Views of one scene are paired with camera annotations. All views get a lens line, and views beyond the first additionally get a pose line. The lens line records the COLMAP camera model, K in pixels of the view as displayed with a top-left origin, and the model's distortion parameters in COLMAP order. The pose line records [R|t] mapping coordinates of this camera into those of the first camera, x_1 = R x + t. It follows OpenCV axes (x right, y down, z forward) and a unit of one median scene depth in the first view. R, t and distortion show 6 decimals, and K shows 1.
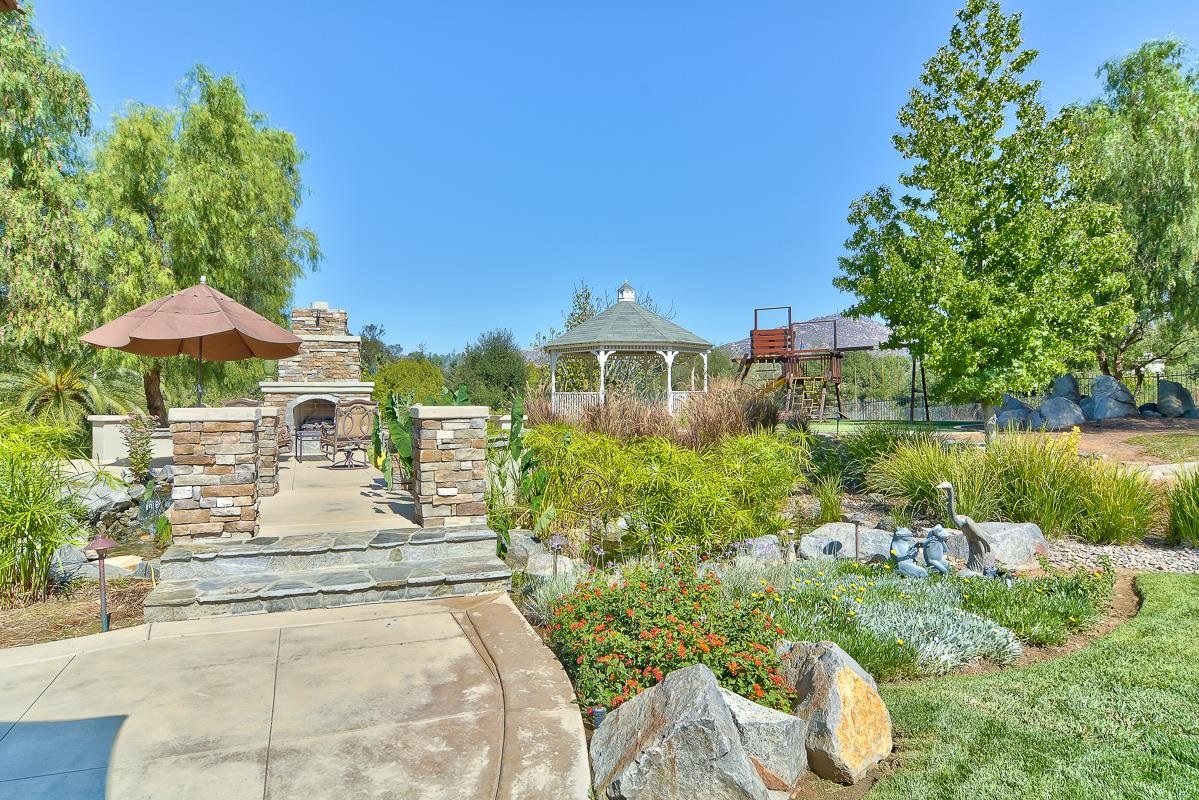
lens RADIAL K [[645.0, 0, 599.5], [0, 645.0, 400.0], [0, 0, 1]] dist [0.021881, -0.001113]
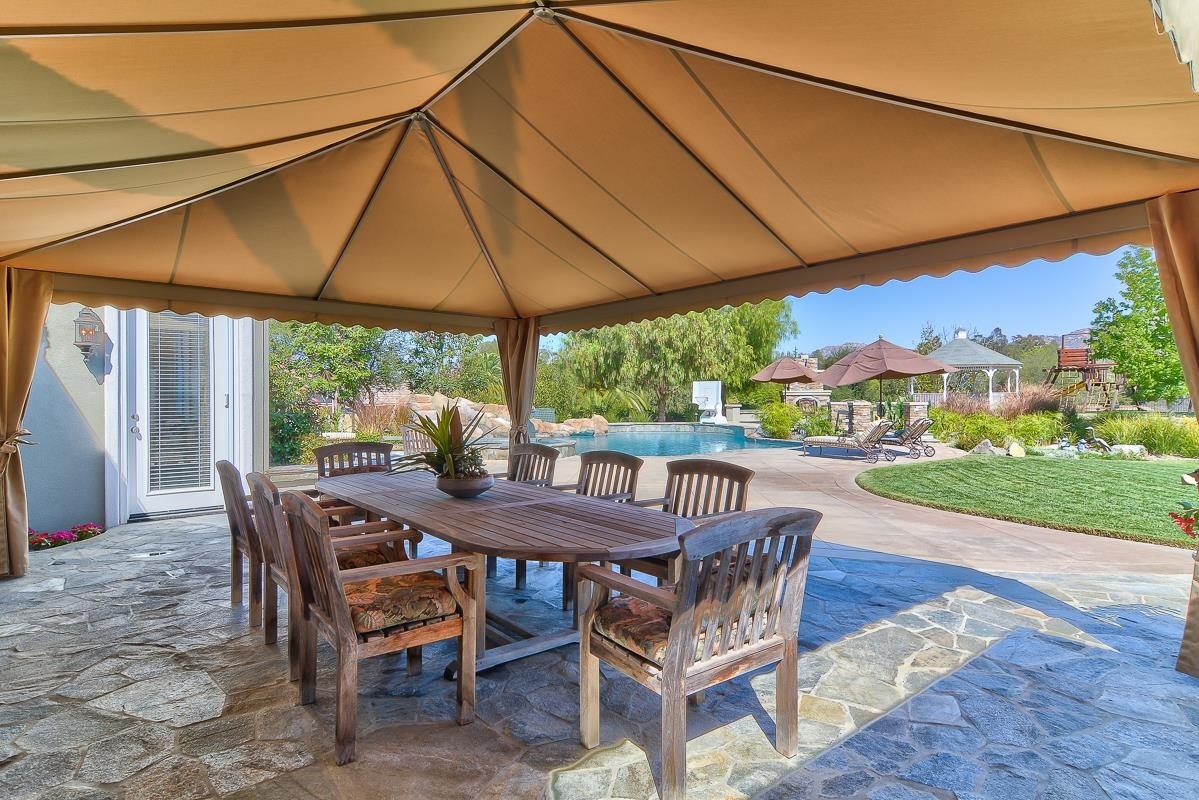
lens RADIAL K [[645.0, 0, 599.5], [0, 645.0, 400.0], [0, 0, 1]] dist [0.021881, -0.001113]
pose [[0.903862, 0.000032, -0.427824, -0.128034], [0.004426, 0.999946, 0.009426, -0.023080], [0.427801, -0.010413, 0.903813, -1.399196]]
